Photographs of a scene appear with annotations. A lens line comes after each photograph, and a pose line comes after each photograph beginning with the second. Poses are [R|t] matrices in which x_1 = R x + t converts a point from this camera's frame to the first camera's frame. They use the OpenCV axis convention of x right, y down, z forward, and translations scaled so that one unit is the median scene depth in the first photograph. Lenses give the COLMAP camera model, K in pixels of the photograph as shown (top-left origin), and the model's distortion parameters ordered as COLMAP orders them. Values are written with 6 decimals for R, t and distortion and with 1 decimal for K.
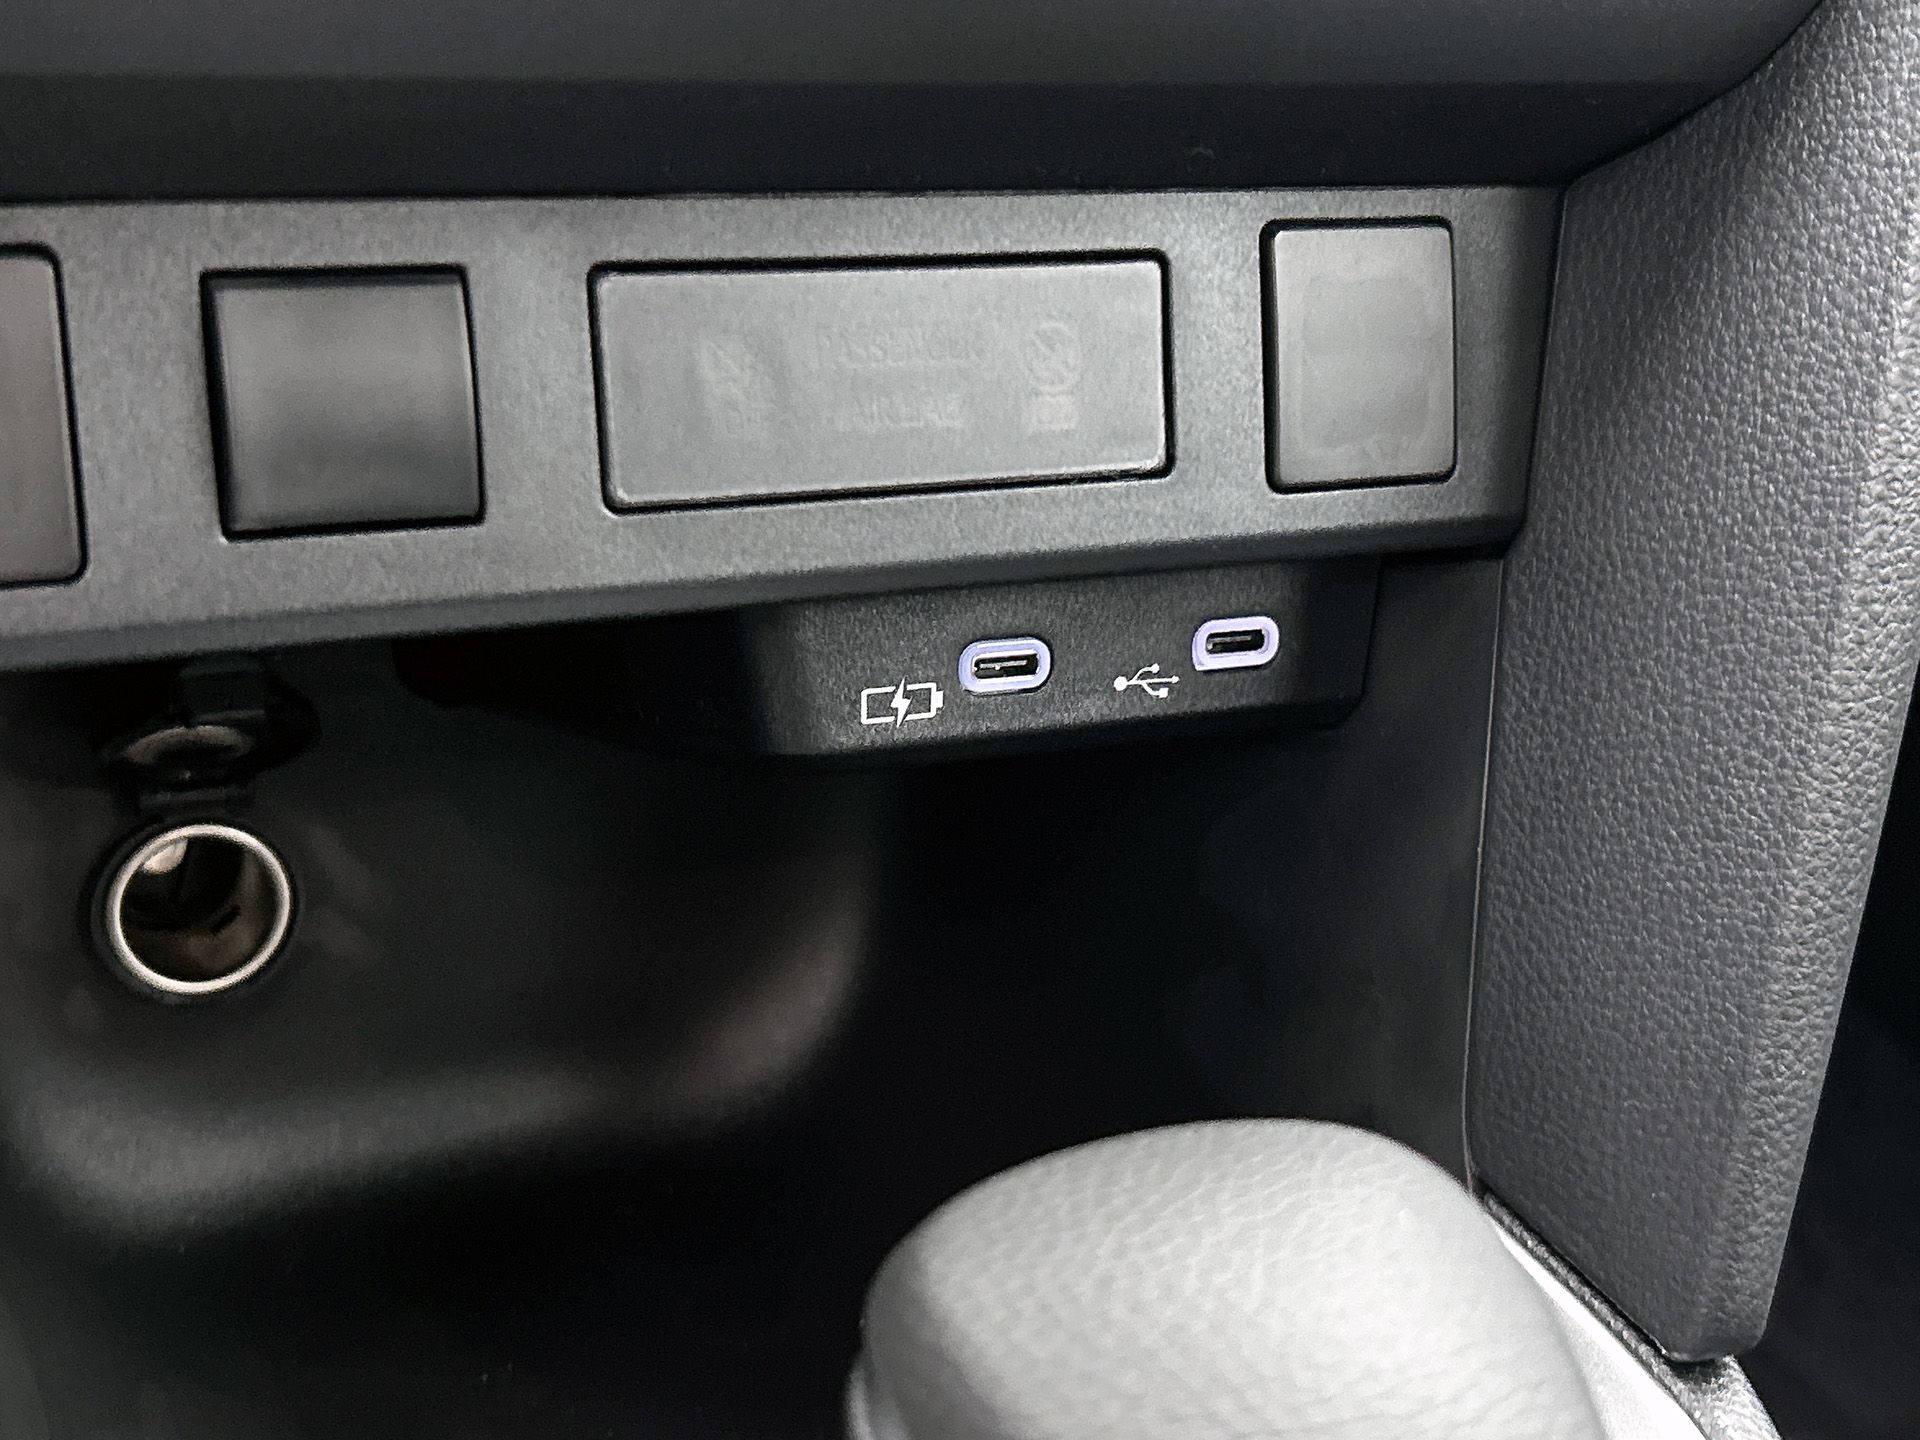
lens RADIAL K [[2441.2, 0, 966.9], [0, 2441.2, 724.3], [0, 0, 1]] dist [-0.096261, 0.000000]
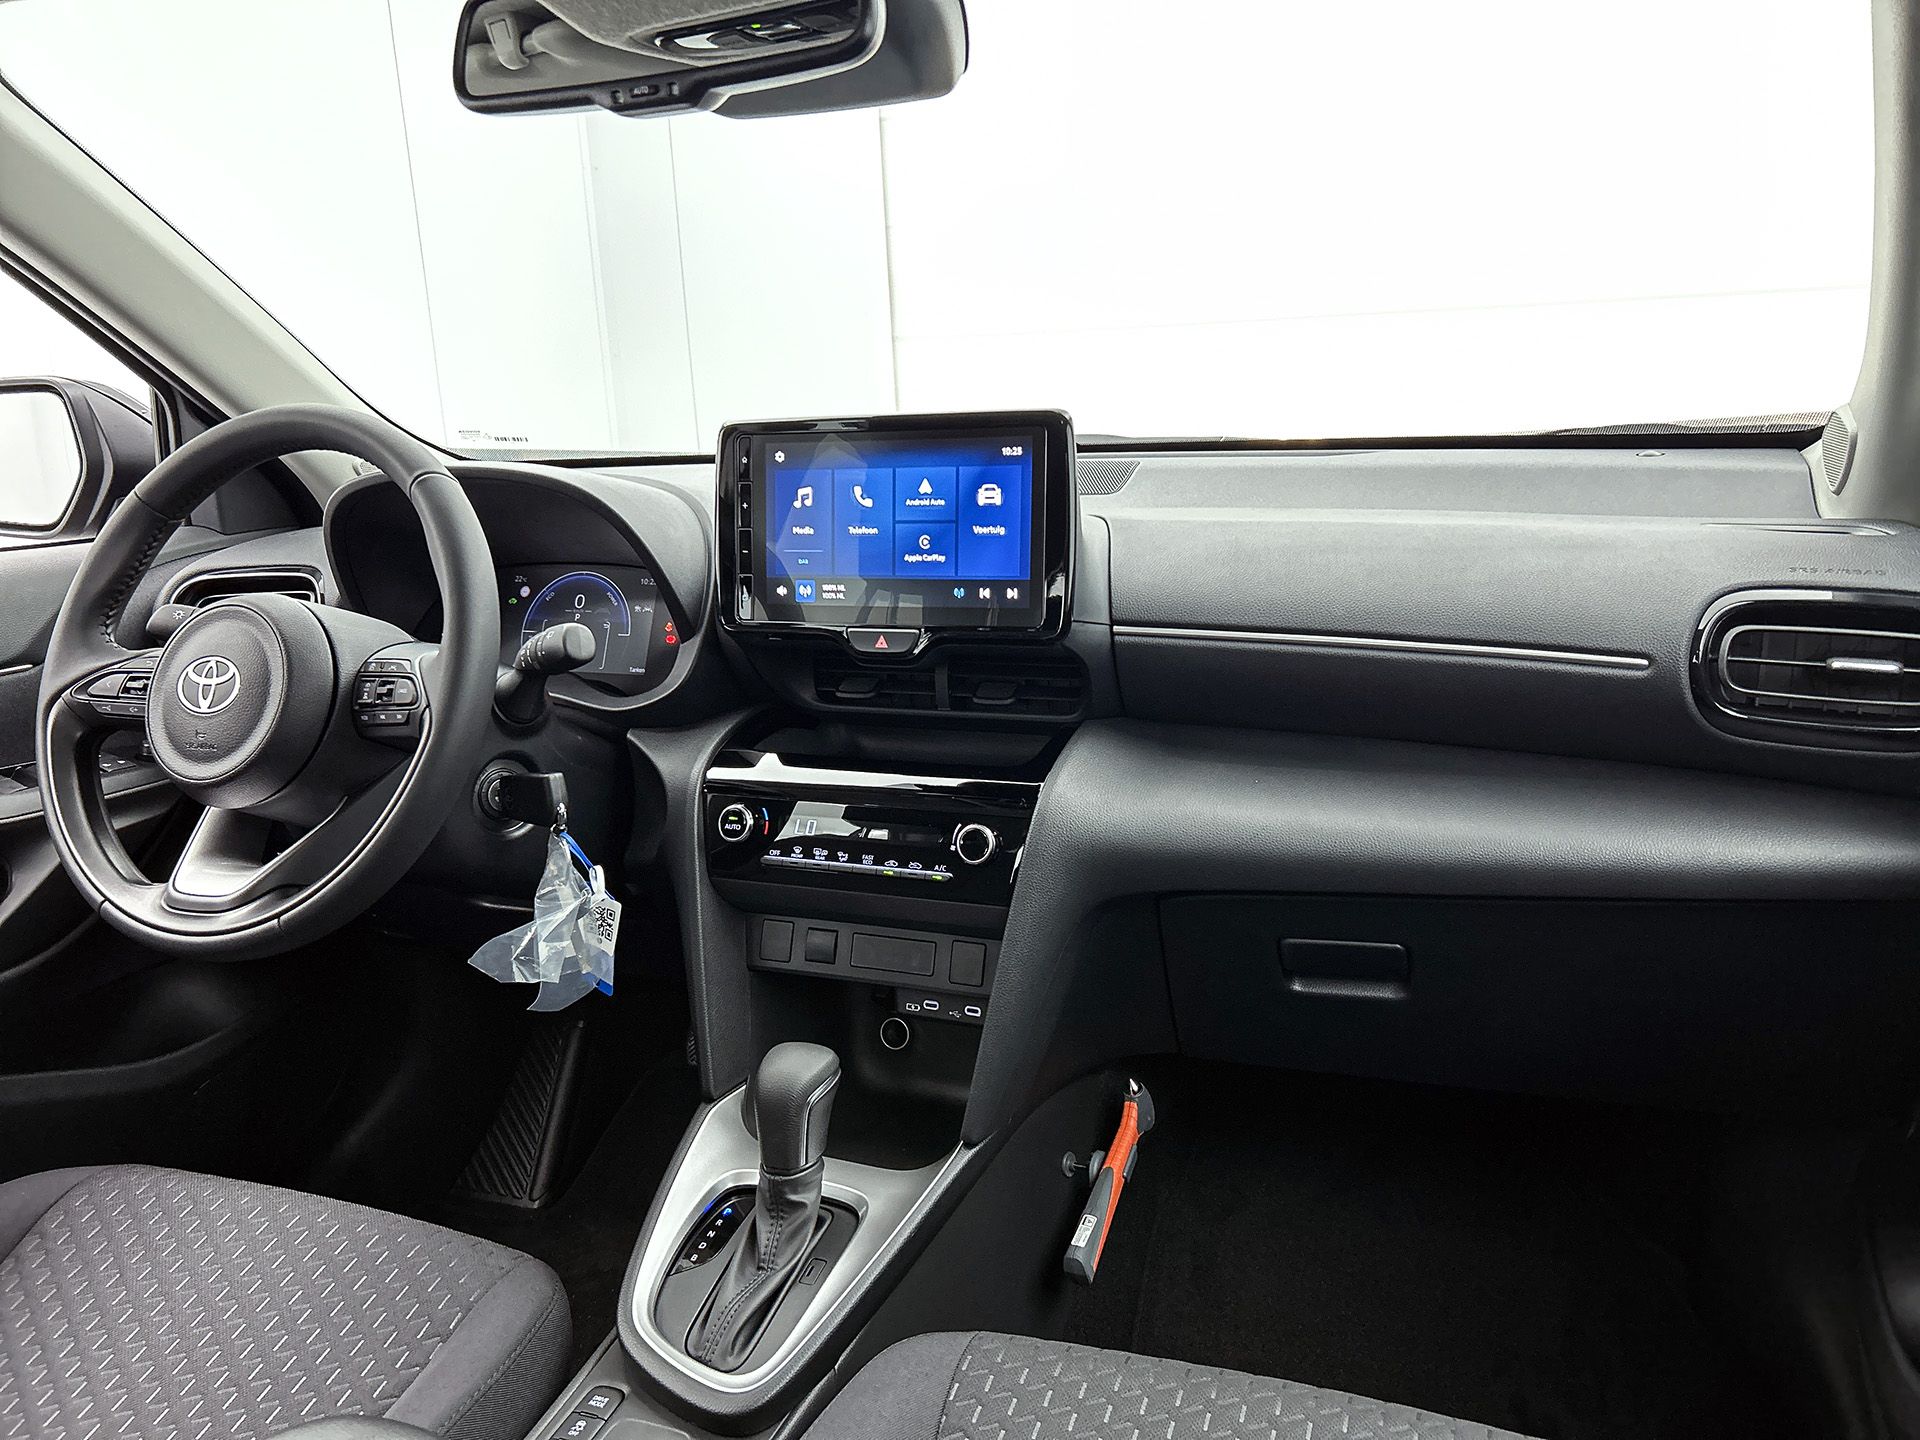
lens RADIAL K [[1455.8, 0, 976.4], [0, 1455.8, 718.1], [0, 0, 1]] dist [0.050873, -0.063655]
pose [[0.649000, 0.040652, -0.759701, 2.934172], [-0.236238, 0.959978, -0.150446, -0.198022], [0.723181, 0.277110, 0.632629, -1.486642]]
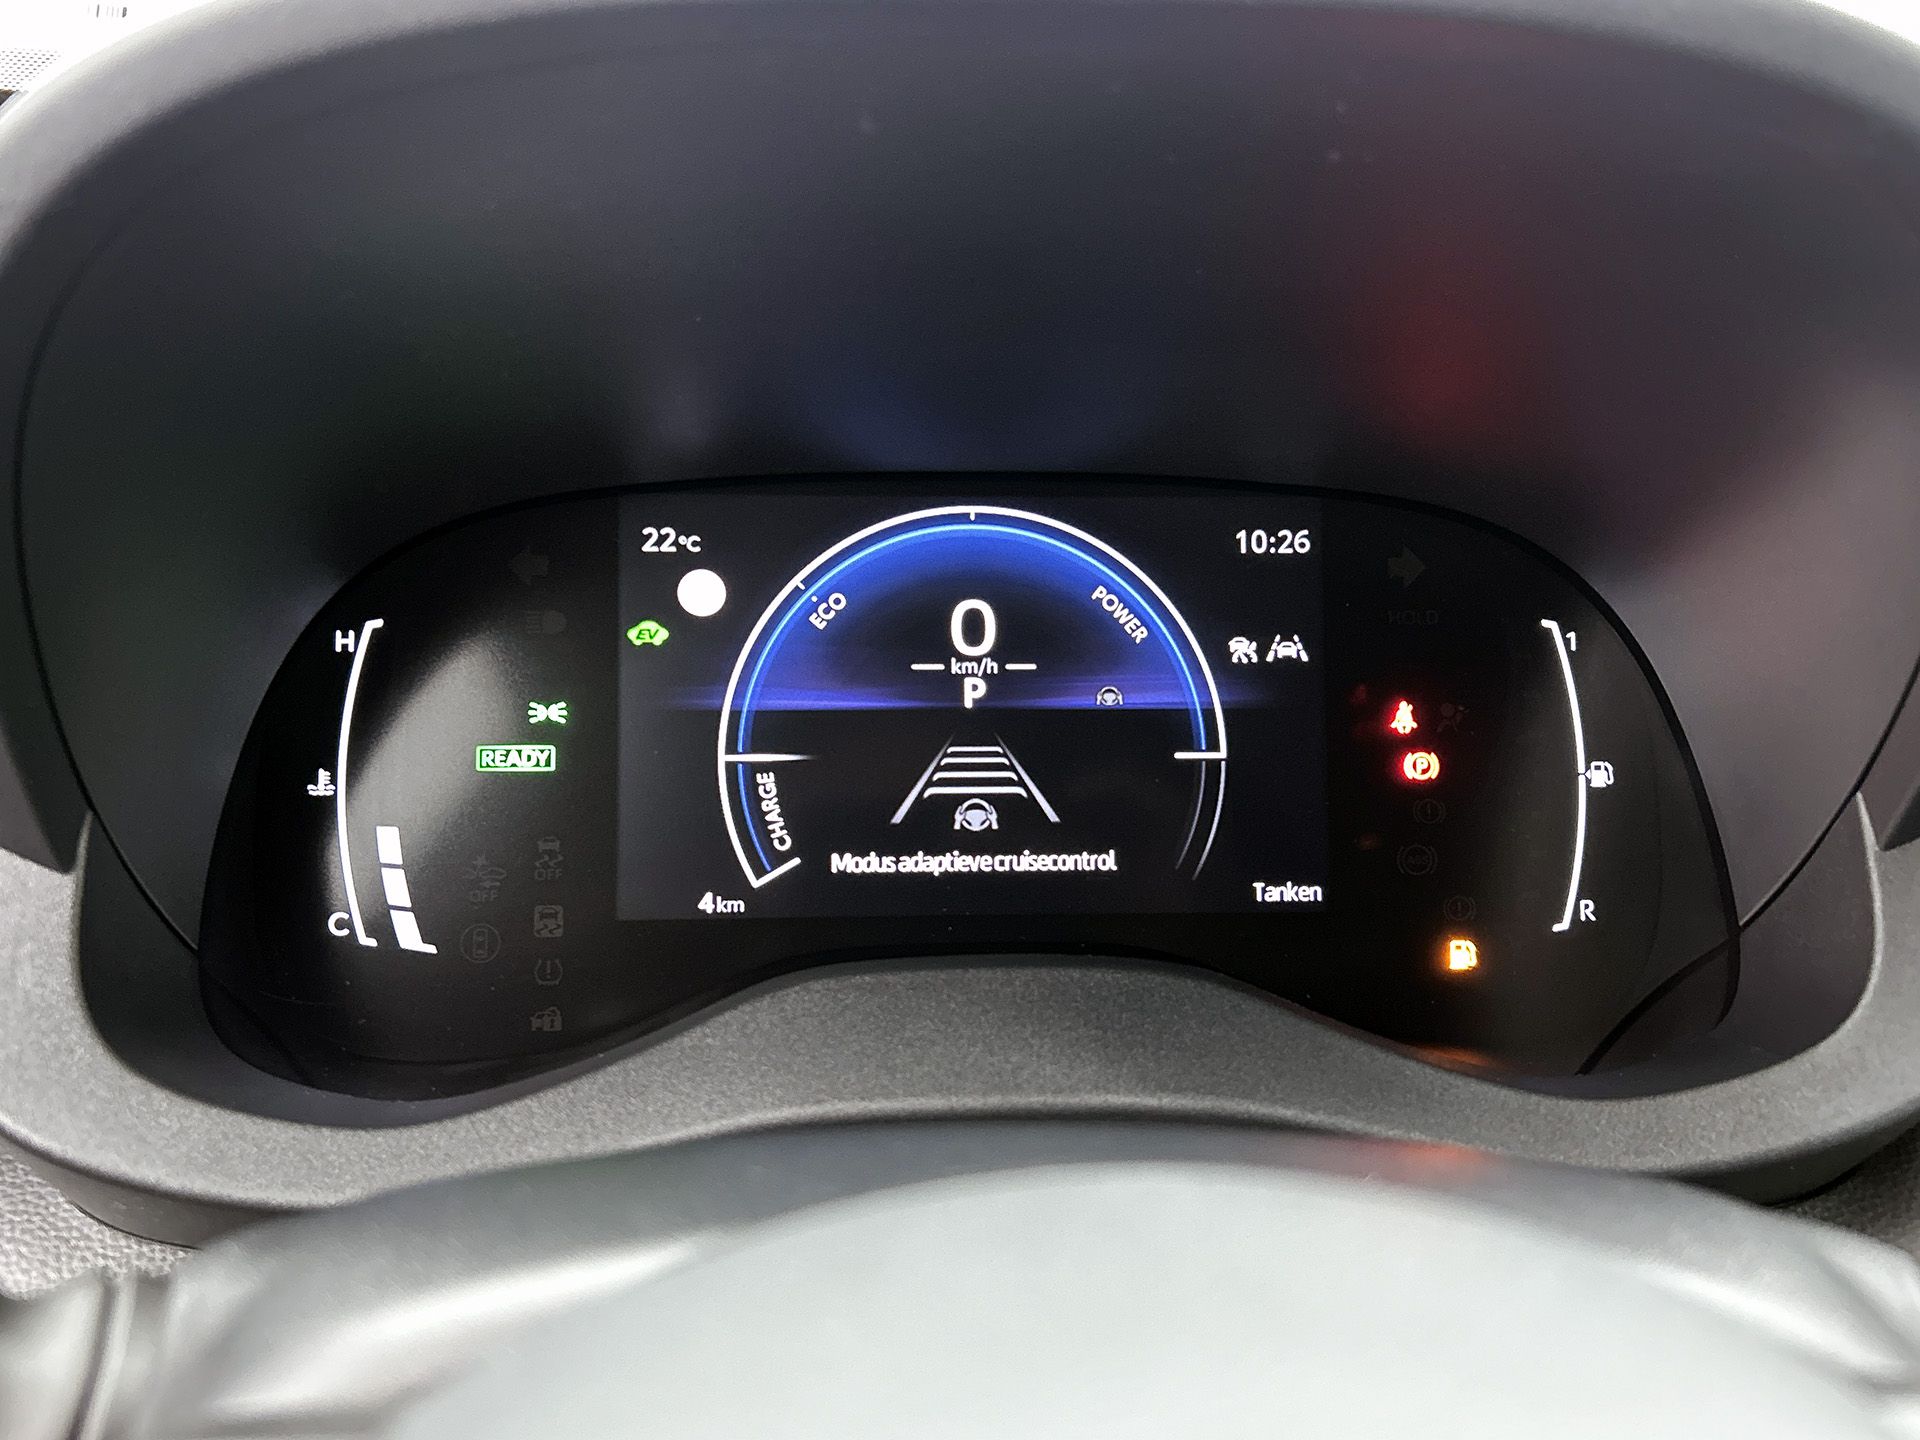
lens RADIAL K [[1653.2, 0, 985.5], [0, 1653.2, 684.2], [0, 0, 1]] dist [0.039633, -0.006407]
pose [[0.918745, 0.032139, -0.393541, -0.812936], [-0.100329, 0.982972, -0.153950, -0.695946], [0.381892, 0.180924, 0.906325, -0.769071]]
